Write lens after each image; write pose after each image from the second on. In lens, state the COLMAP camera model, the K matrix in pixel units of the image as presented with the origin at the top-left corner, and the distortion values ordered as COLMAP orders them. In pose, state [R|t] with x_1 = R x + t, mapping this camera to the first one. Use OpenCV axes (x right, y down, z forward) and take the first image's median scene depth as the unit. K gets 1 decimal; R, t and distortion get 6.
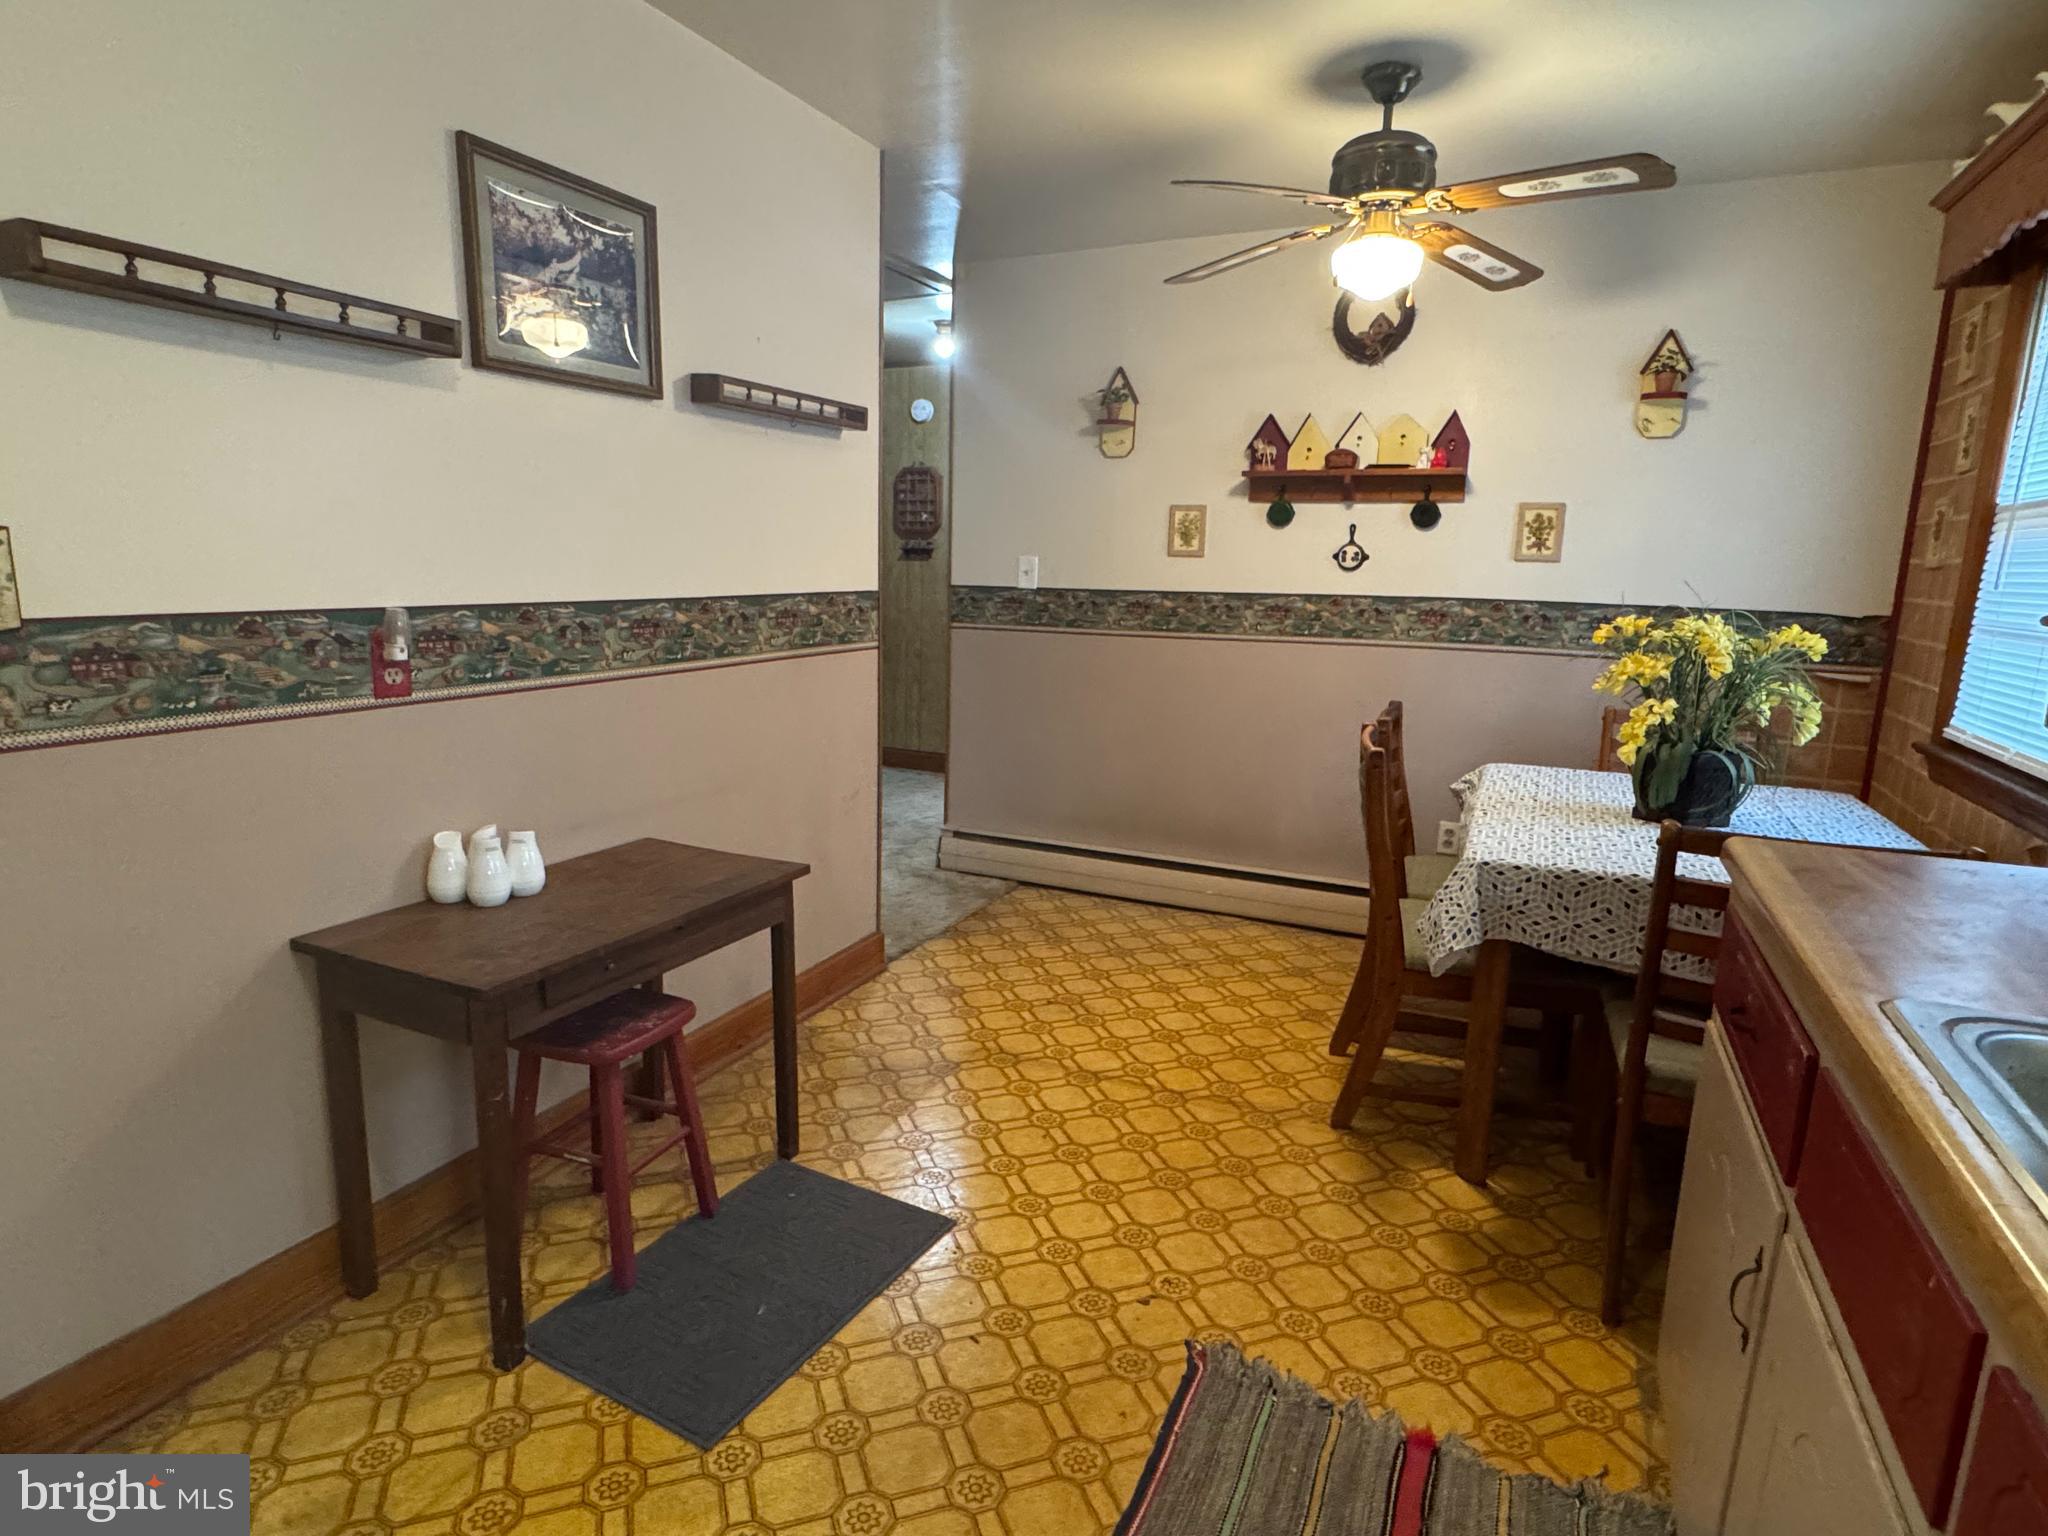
lens RADIAL K [[1106.1, 0, 1018.8], [0, 1106.1, 770.4], [0, 0, 1]] dist [-0.000797, 0.000603]
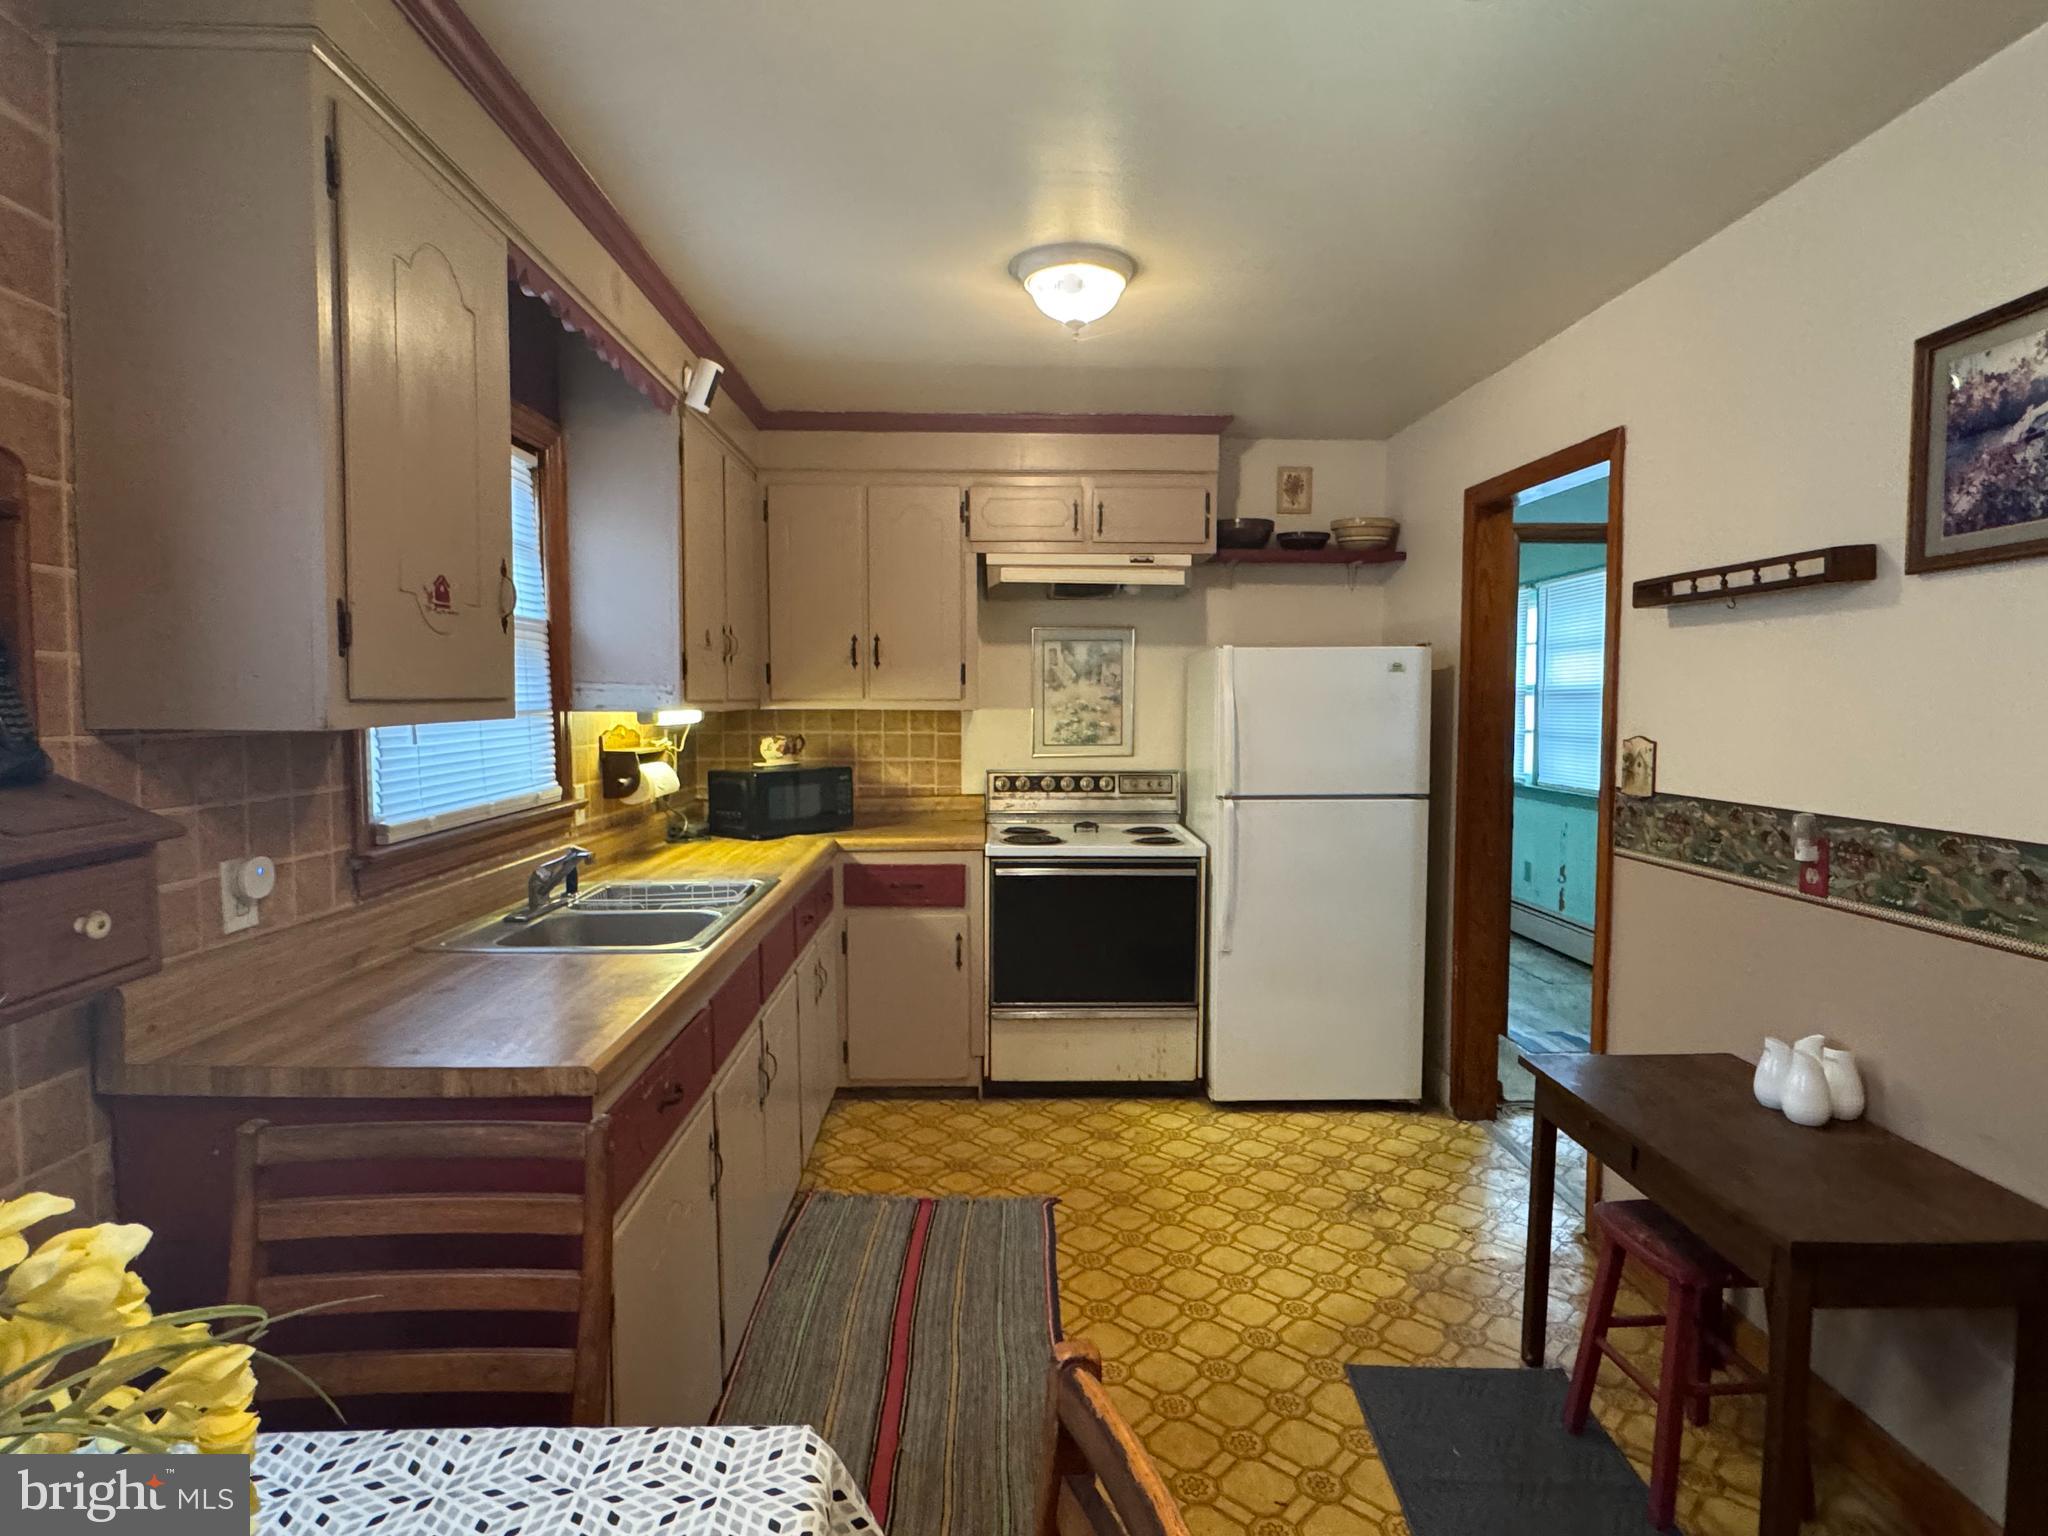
lens RADIAL K [[1106.1, 0, 1018.8], [0, 1106.1, 770.4], [0, 0, 1]] dist [-0.000797, 0.000603]
pose [[-0.893658, 0.002063, -0.448744, 0.583364], [-0.107153, 0.970082, 0.217851, -0.317689], [0.435768, 0.242768, -0.866700, 1.475598]]
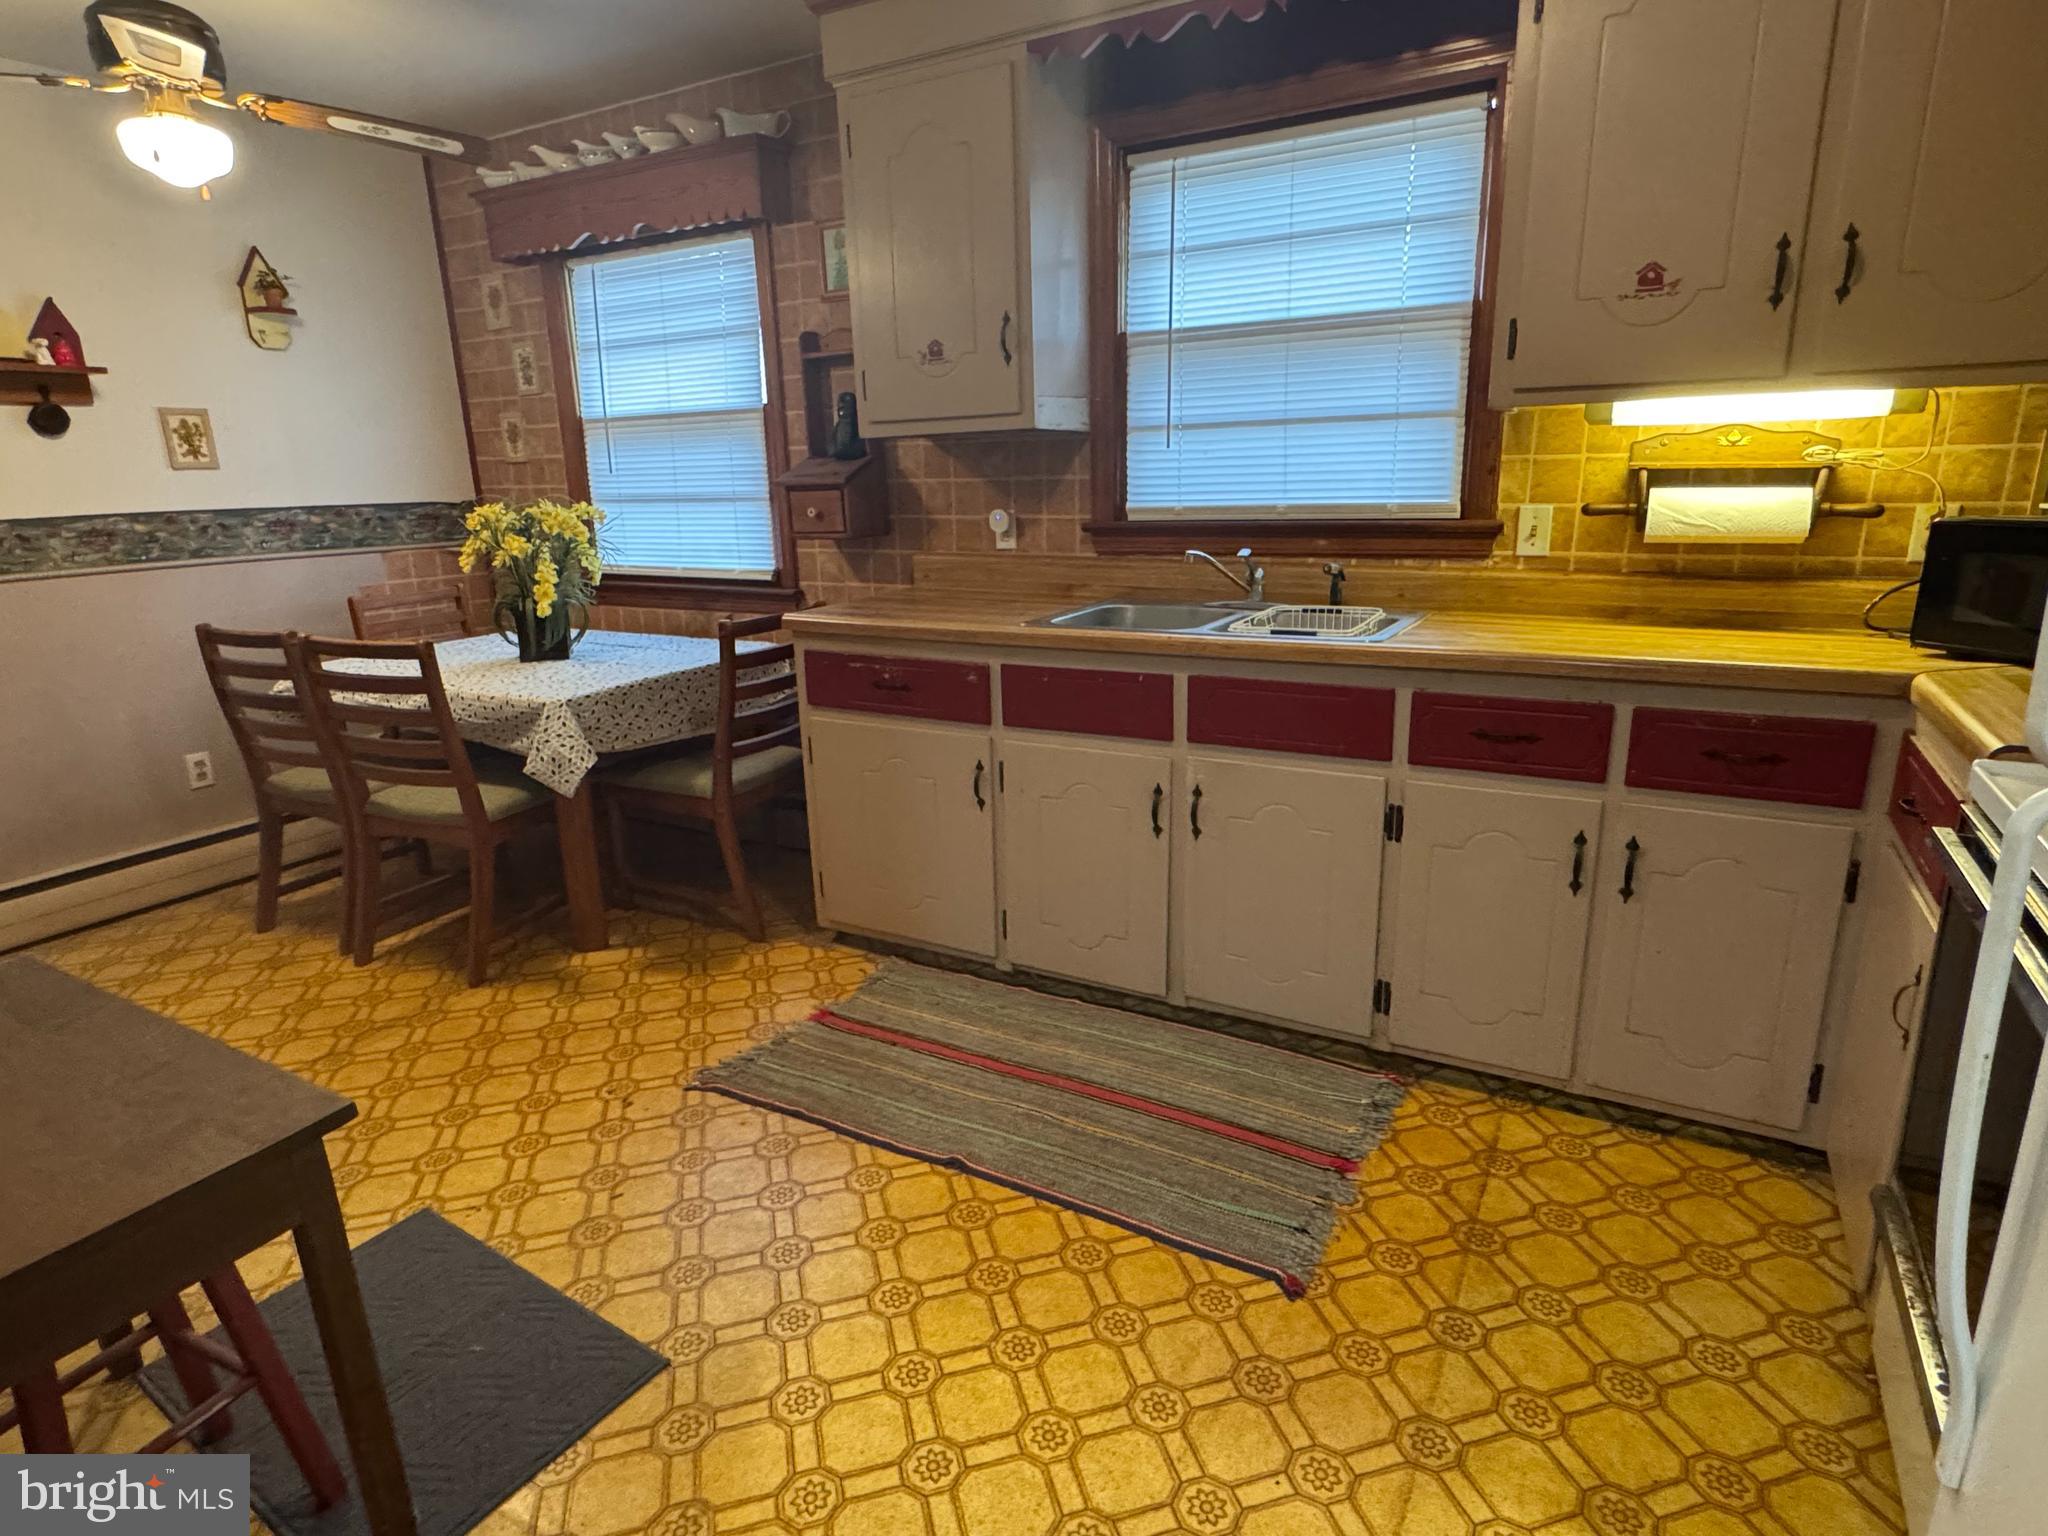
lens RADIAL K [[1102.0, 0, 1024.0], [0, 1102.0, 768.0], [0, 0, 1]] dist [-0.000527, -0.001196]
pose [[0.075259, -0.291931, 0.953474, -0.839429], [0.213936, 0.938647, 0.270505, -0.081950], [-0.973944, 0.183624, 0.133096, 0.351427]]
